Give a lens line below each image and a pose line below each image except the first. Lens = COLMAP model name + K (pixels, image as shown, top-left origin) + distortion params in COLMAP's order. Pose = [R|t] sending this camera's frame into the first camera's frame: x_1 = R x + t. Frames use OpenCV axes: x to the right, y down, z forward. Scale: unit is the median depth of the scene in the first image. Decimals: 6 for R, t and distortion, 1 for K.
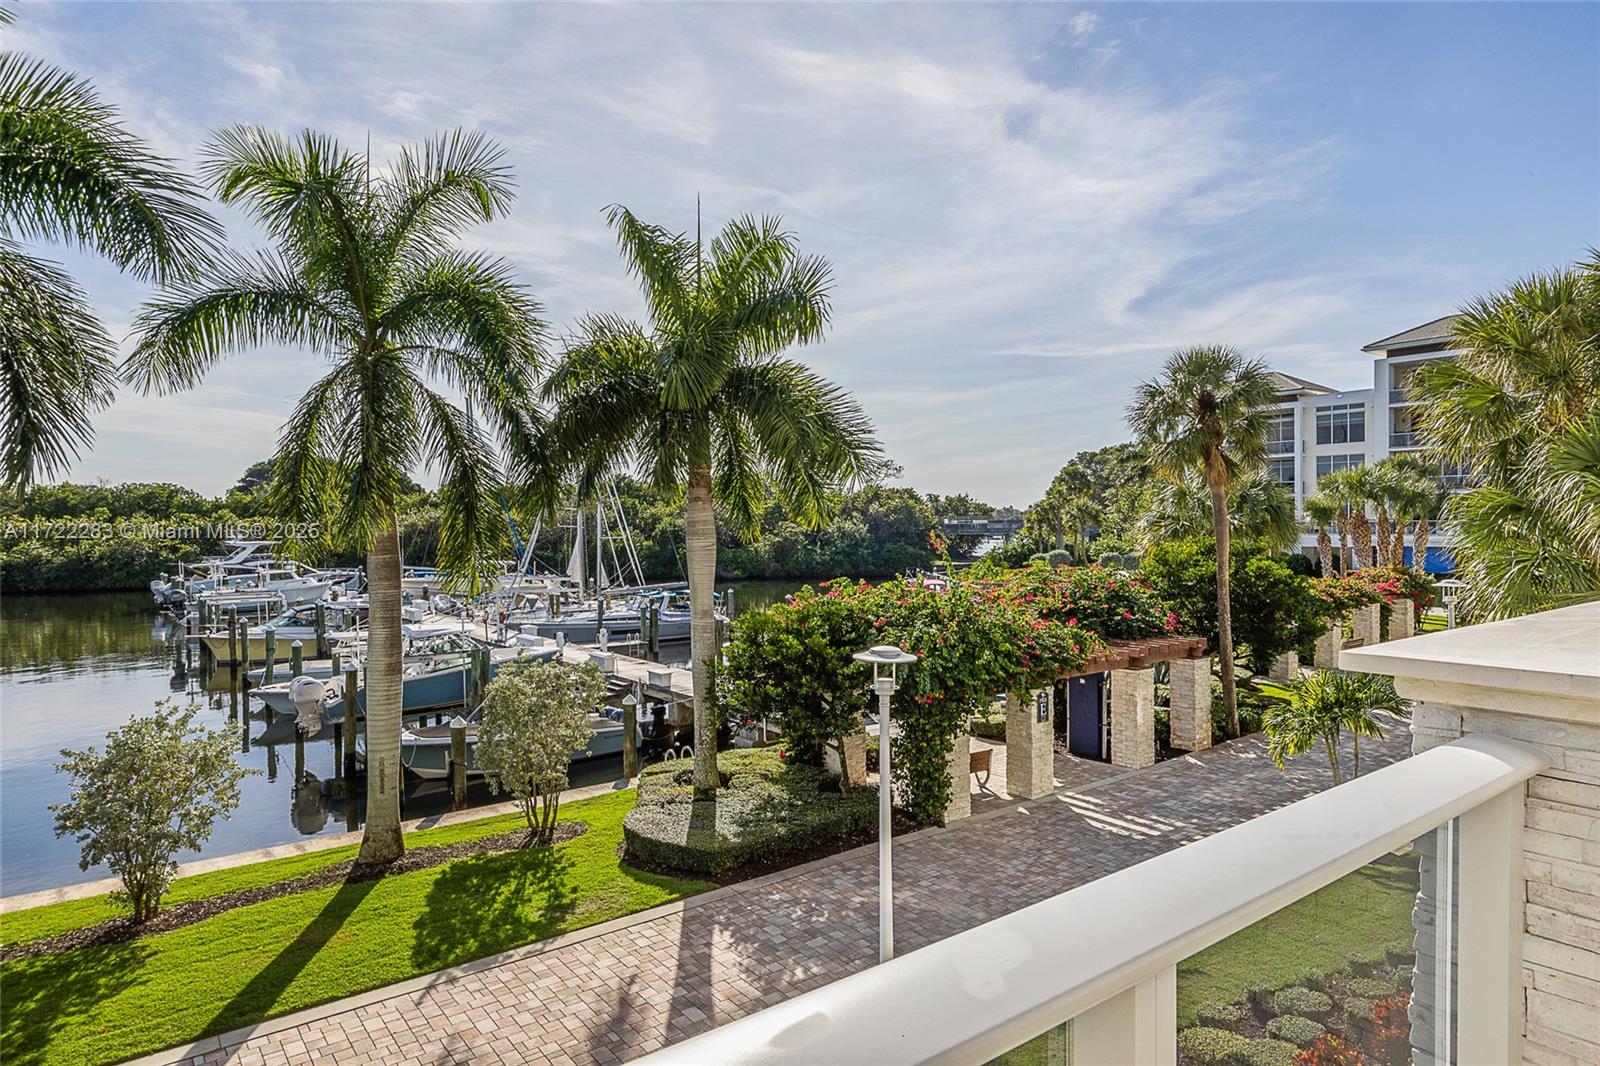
lens RADIAL K [[944.8, 0, 801.0], [0, 944.8, 528.9], [0, 0, 1]] dist [-0.000335, -0.003148]
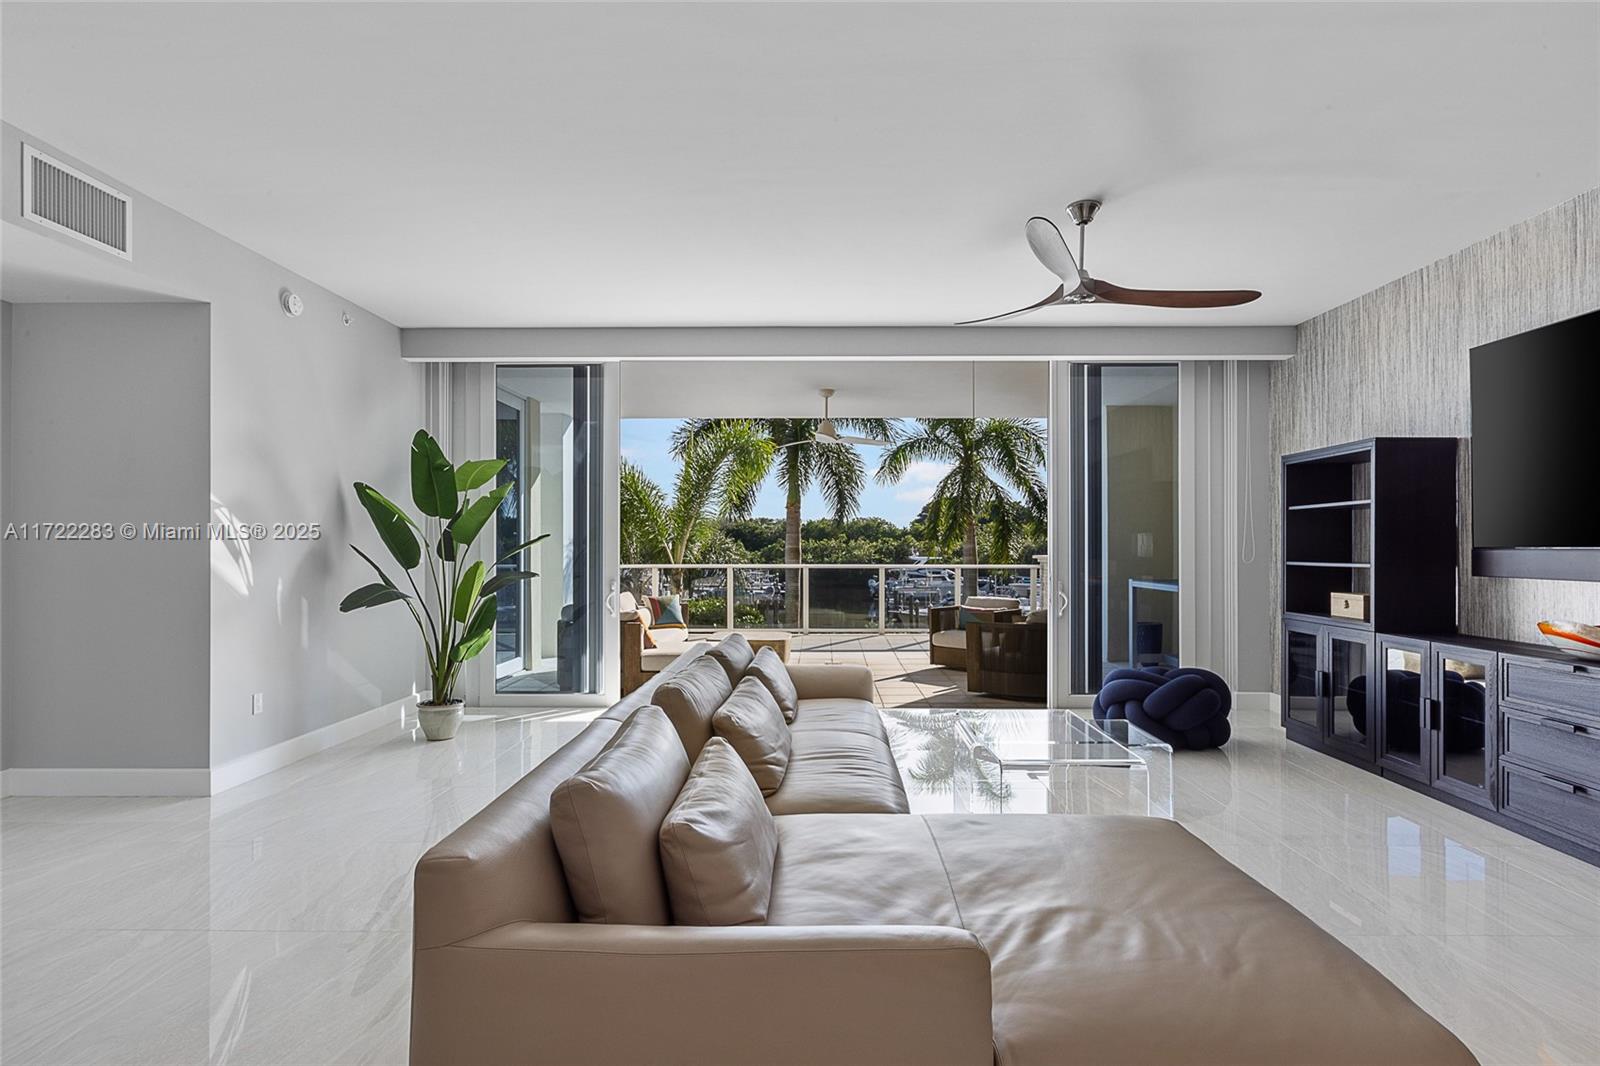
lens RADIAL K [[796.0, 0, 810.5], [0, 796.0, 541.4], [0, 0, 1]] dist [0.005171, 0.000294]
pose [[0.782879, 0.004694, -0.622156, 0.360415], [-0.012480, 0.999889, -0.008161, 0.010605], [0.622048, 0.014154, 0.782851, -0.577756]]
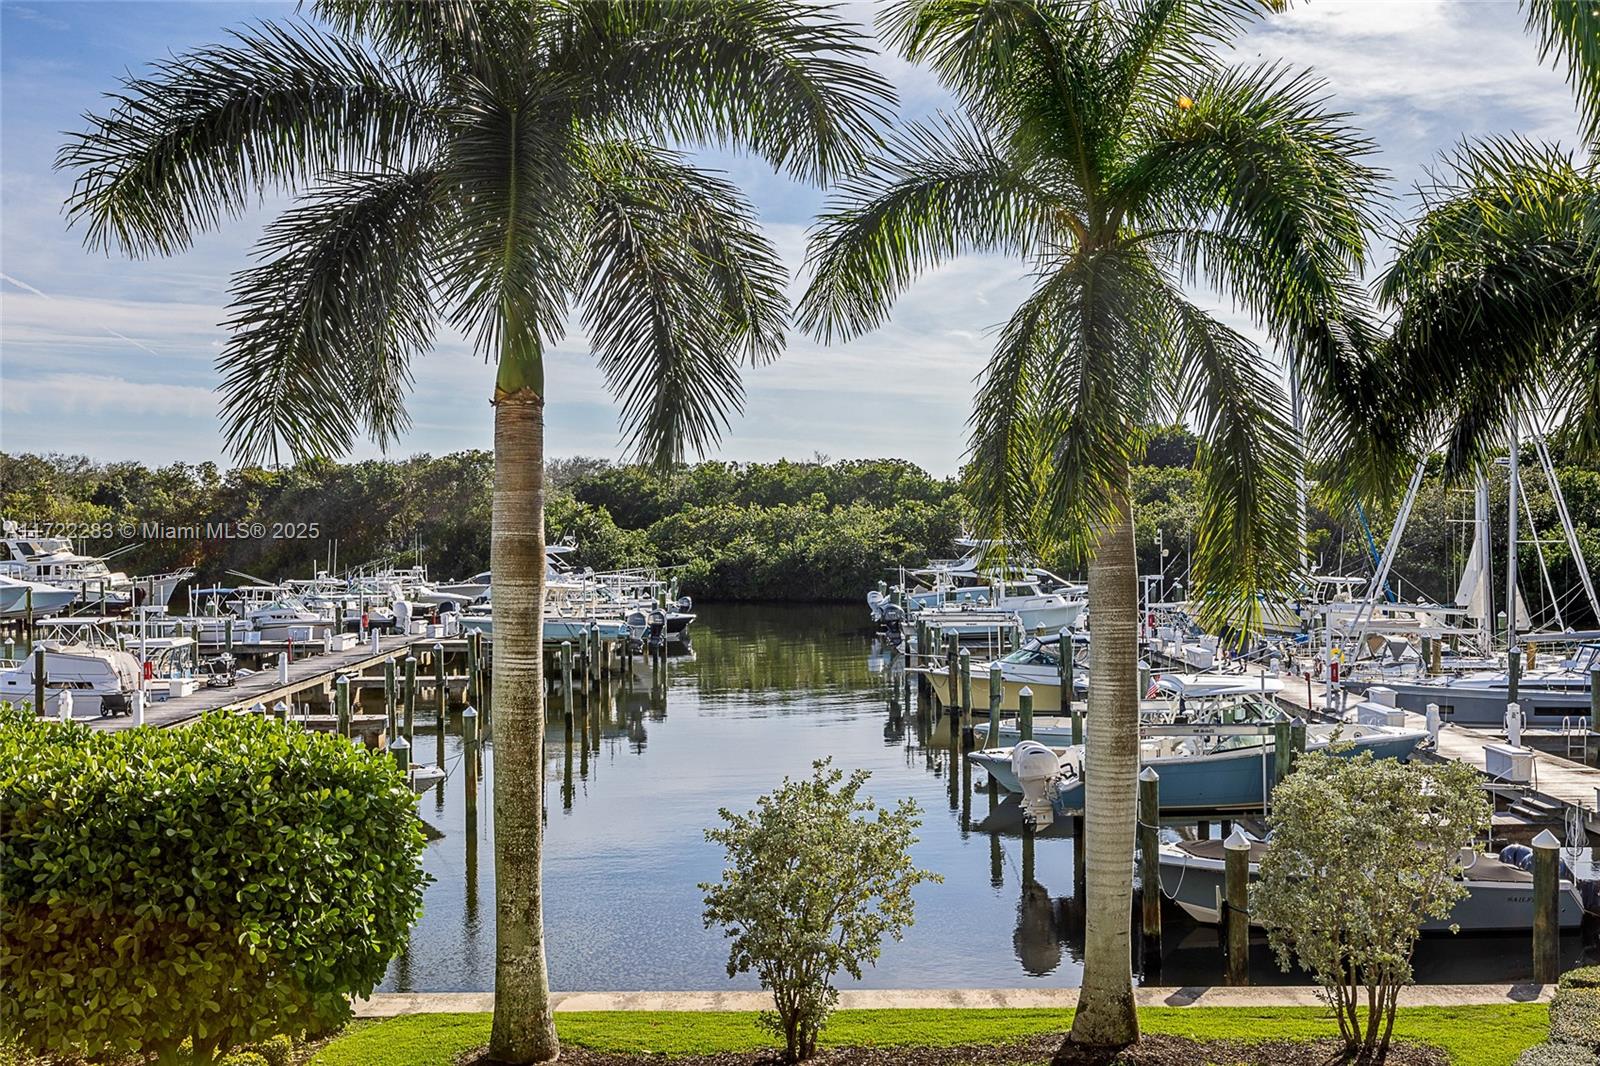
lens RADIAL K [[1539.9, 0, 811.8], [0, 1539.9, 528.5], [0, 0, 1]] dist [-0.005070, 0.000000]
pose [[0.797834, 0.009012, -0.602810, 0.019951], [-0.007245, 0.999959, 0.005362, -0.001186], [0.602834, 0.000089, 0.797867, 0.045534]]
